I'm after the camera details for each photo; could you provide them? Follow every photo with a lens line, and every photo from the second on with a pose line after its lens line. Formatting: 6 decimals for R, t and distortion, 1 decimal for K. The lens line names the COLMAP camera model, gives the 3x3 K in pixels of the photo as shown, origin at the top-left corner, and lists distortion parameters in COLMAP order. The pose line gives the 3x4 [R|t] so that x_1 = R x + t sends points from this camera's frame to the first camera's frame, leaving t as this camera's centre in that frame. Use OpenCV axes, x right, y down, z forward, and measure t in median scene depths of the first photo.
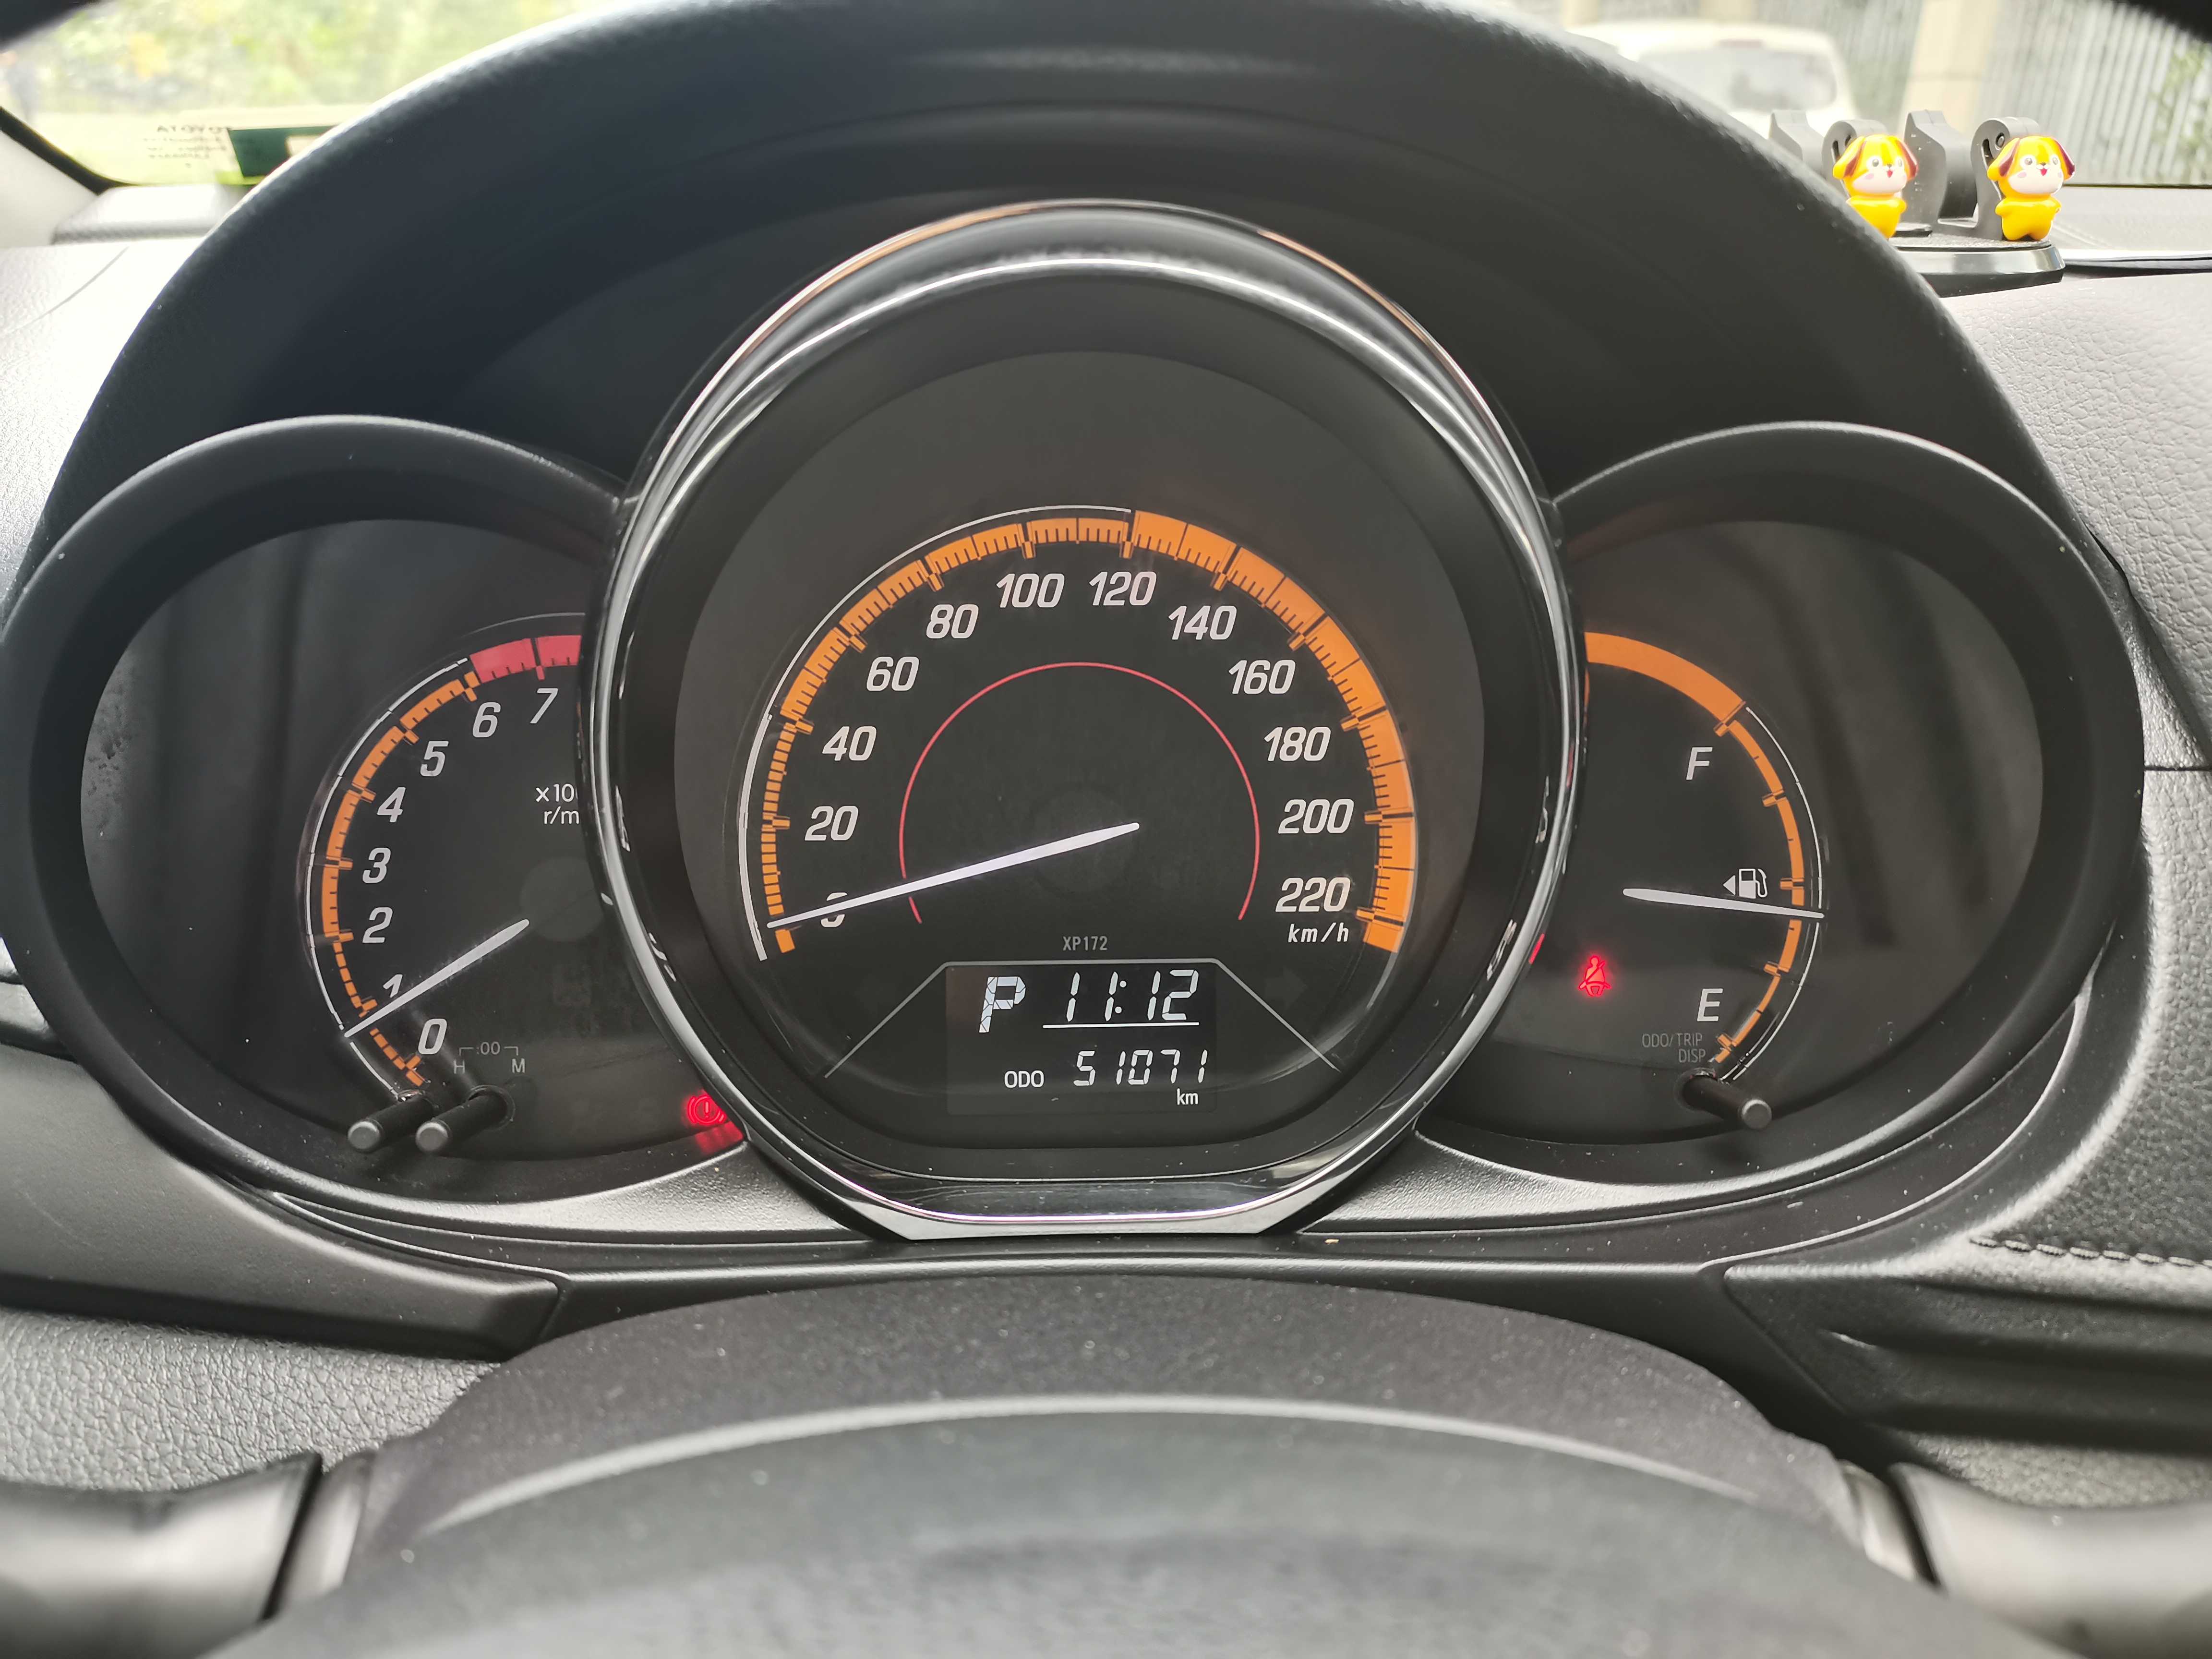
lens RADIAL K [[1696.3, 0, 1099.1], [0, 1696.3, 816.5], [0, 0, 1]] dist [0.006225, 0.018074]
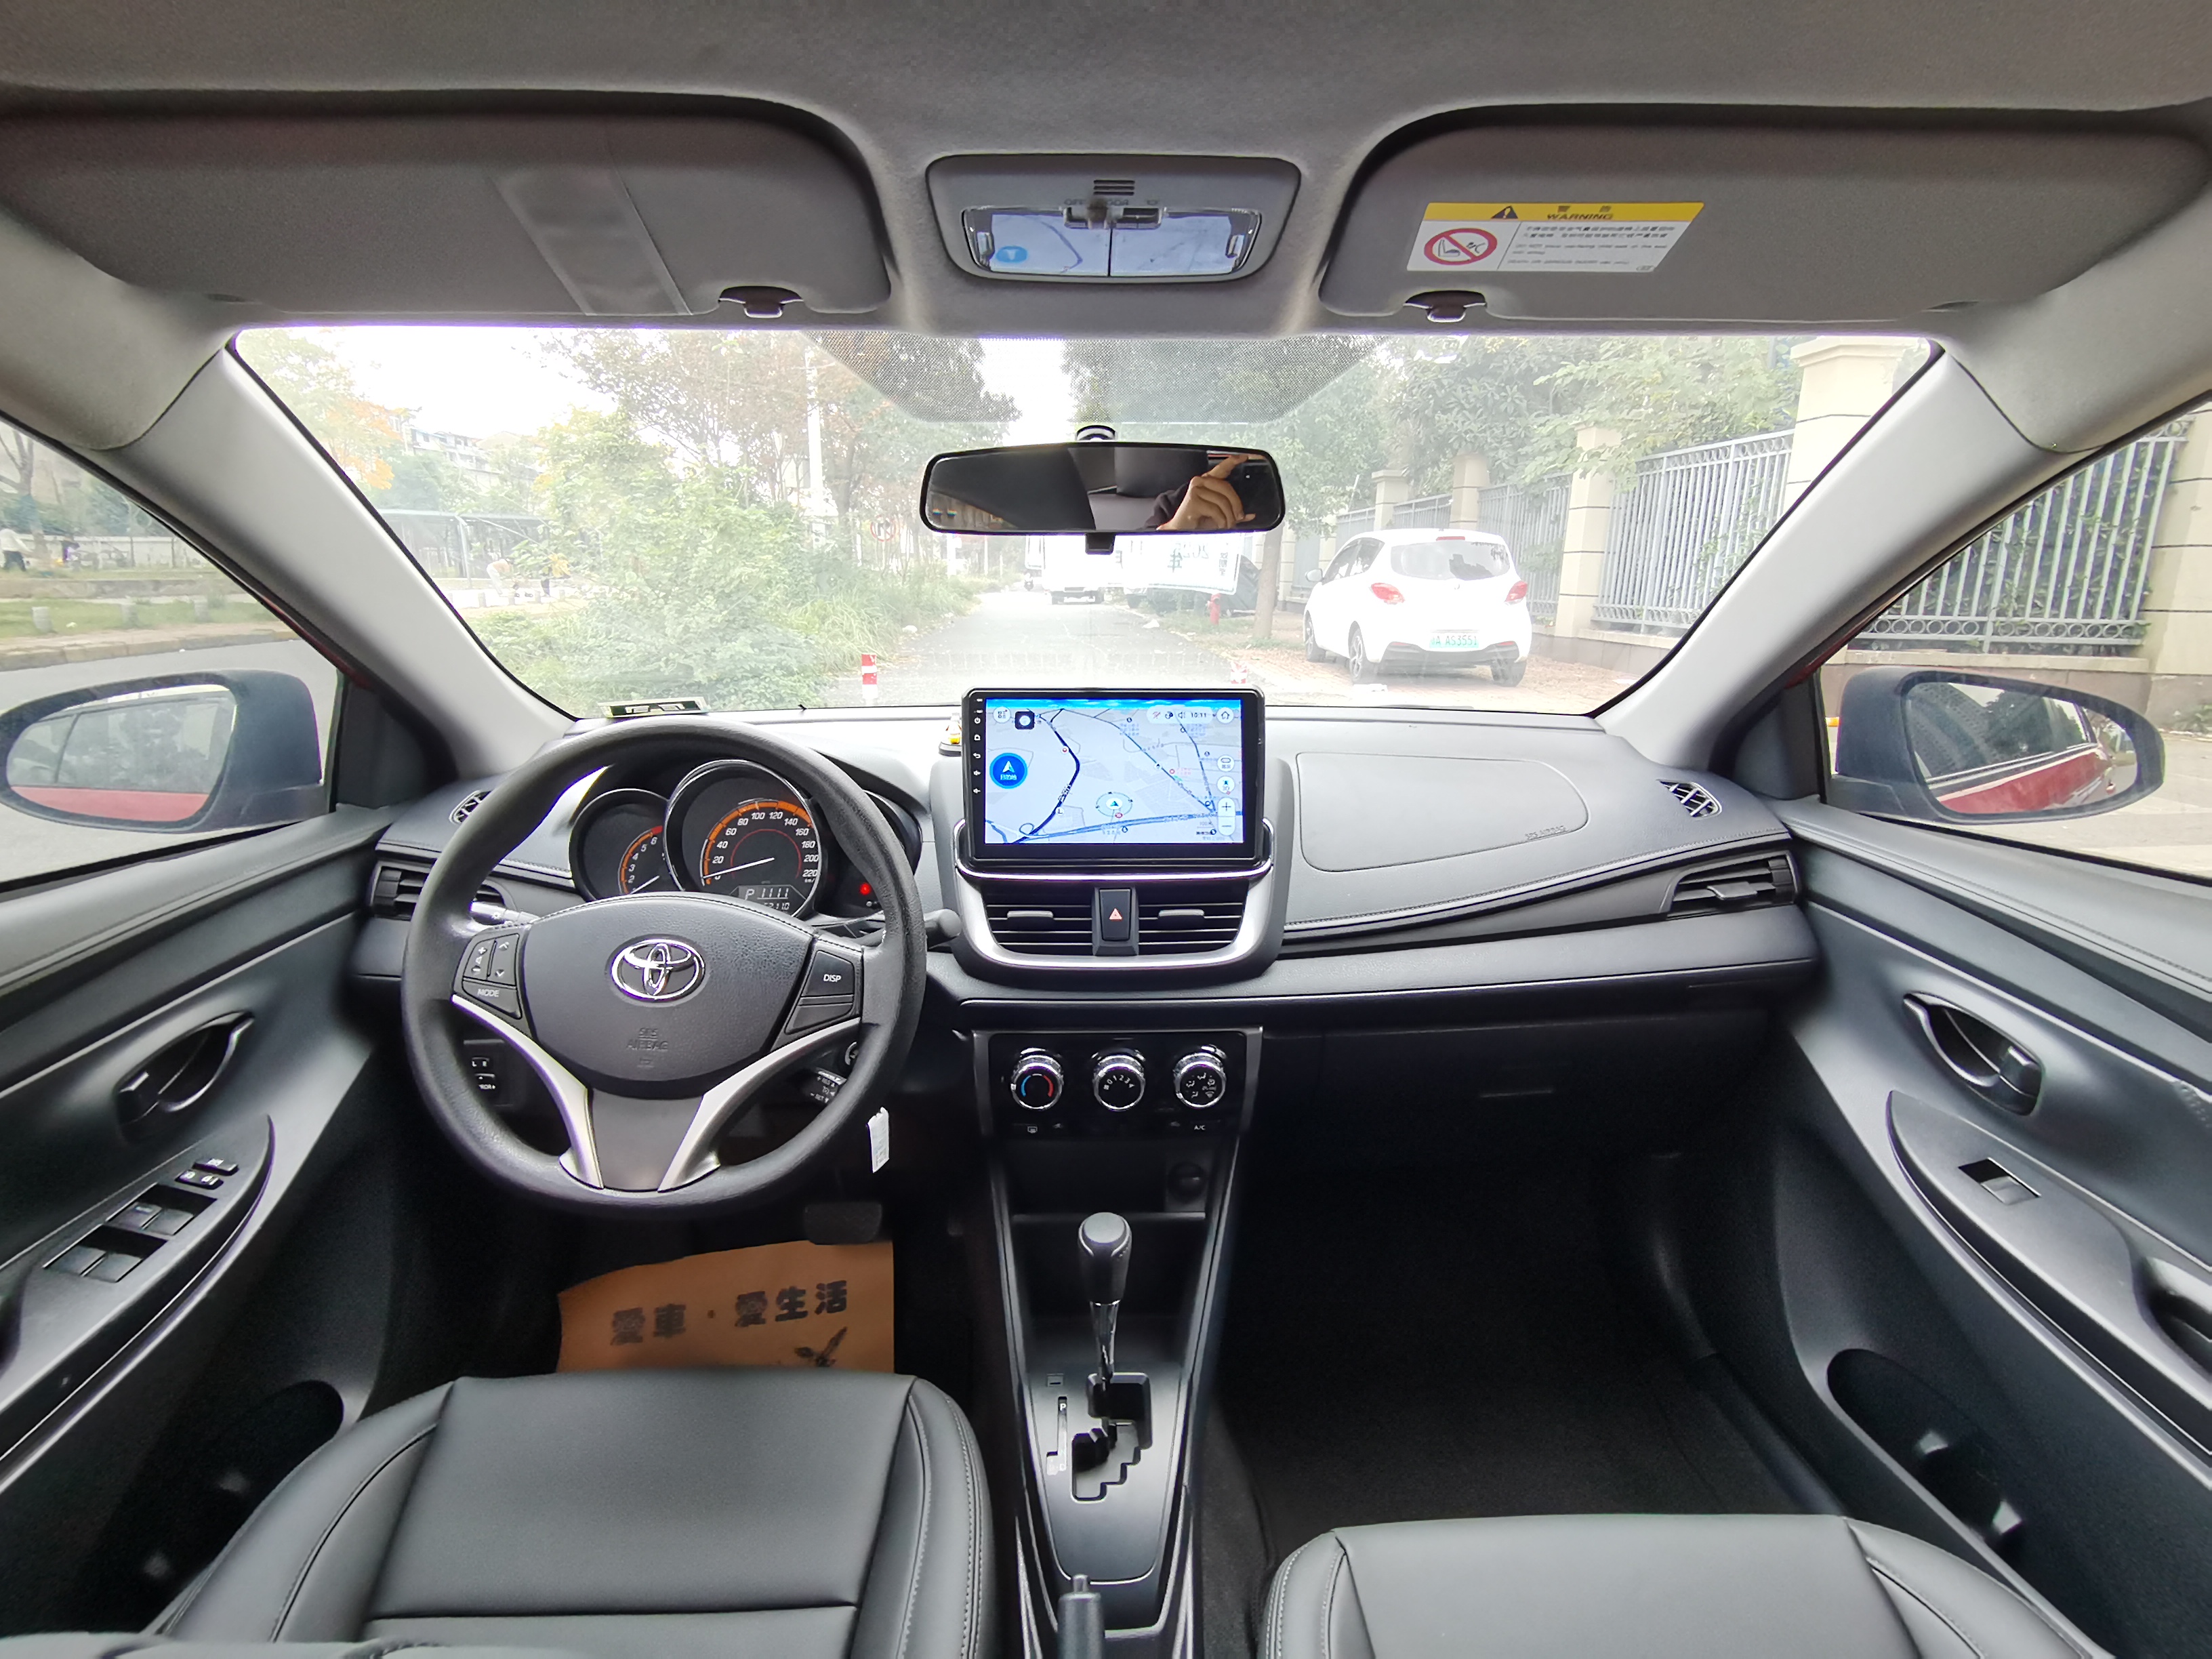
lens RADIAL K [[1123.7, 0, 1104.3], [0, 1123.7, 832.3], [0, 0, 1]] dist [0.015916, -0.000557]
pose [[0.999433, -0.008242, -0.032639, 1.142780], [0.003139, 0.988157, -0.153415, 0.454434], [0.033517, 0.153226, 0.987623, -2.395680]]
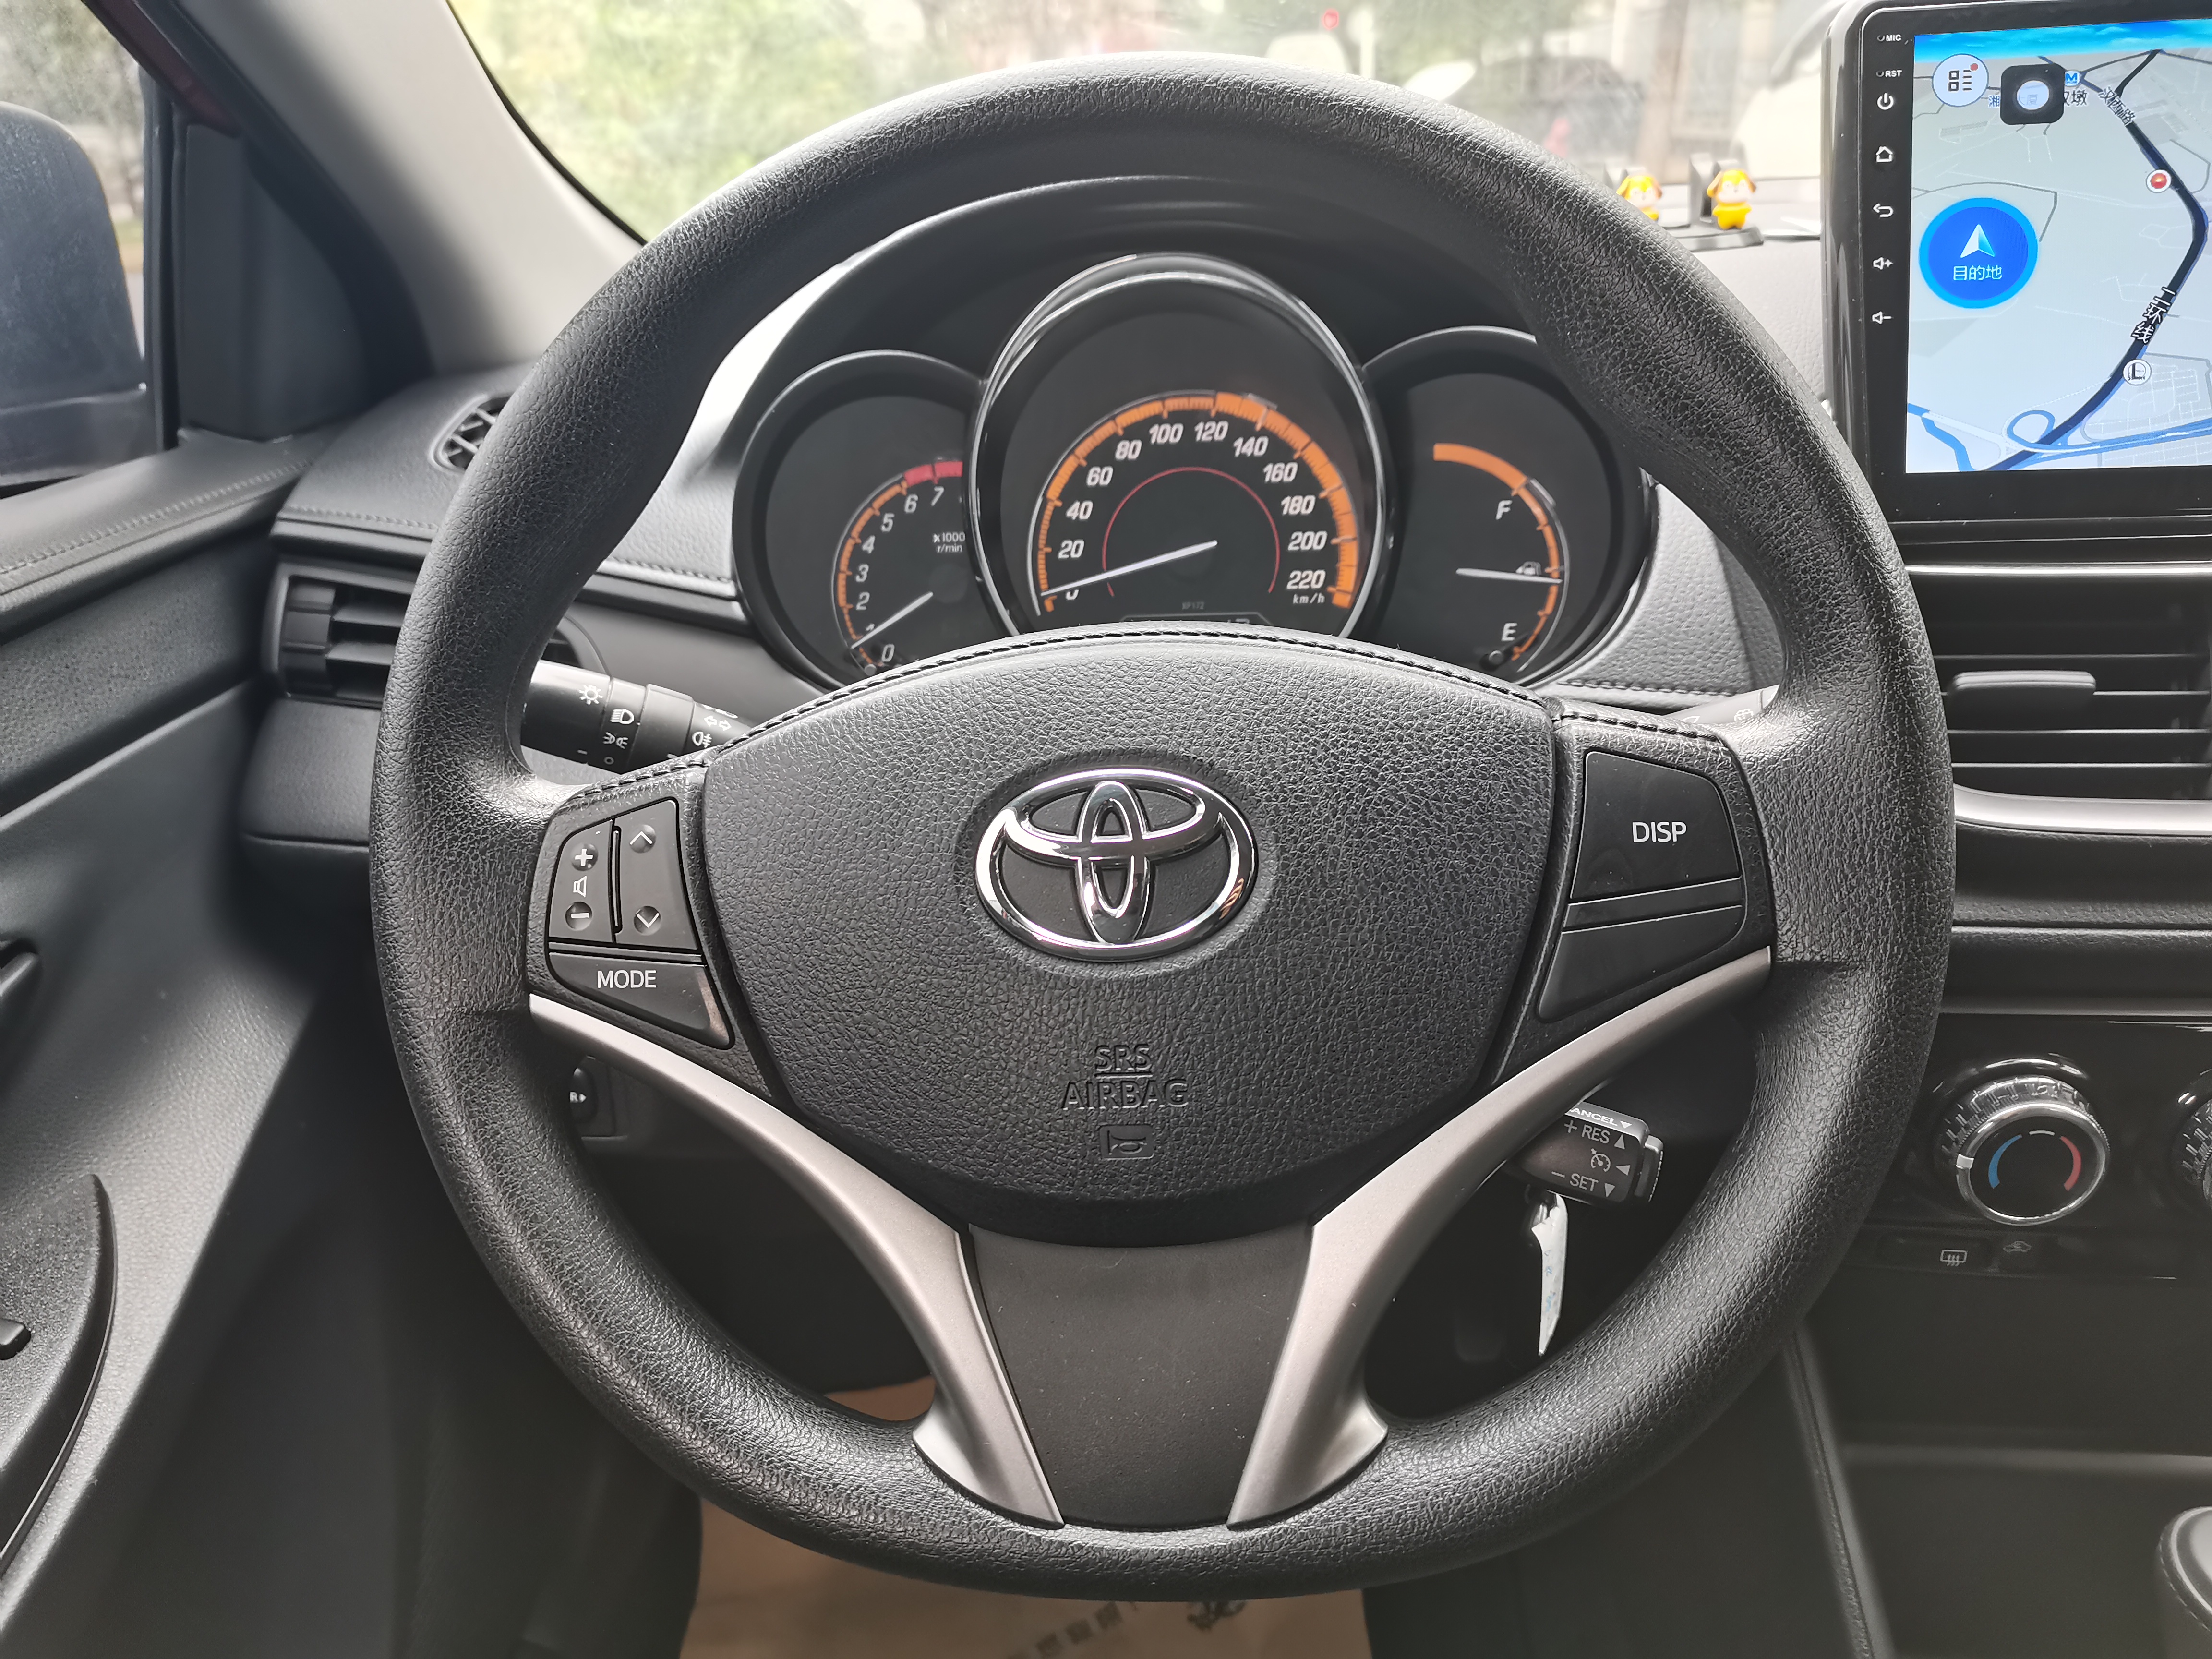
lens RADIAL K [[1696.3, 0, 1090.5], [0, 1696.3, 829.9], [0, 0, 1]] dist [0.006225, 0.018074]
pose [[0.986271, -0.000880, -0.165131, 0.208047], [0.002601, 0.999945, 0.010209, 0.324678], [0.165113, -0.010498, 0.986219, -1.045178]]
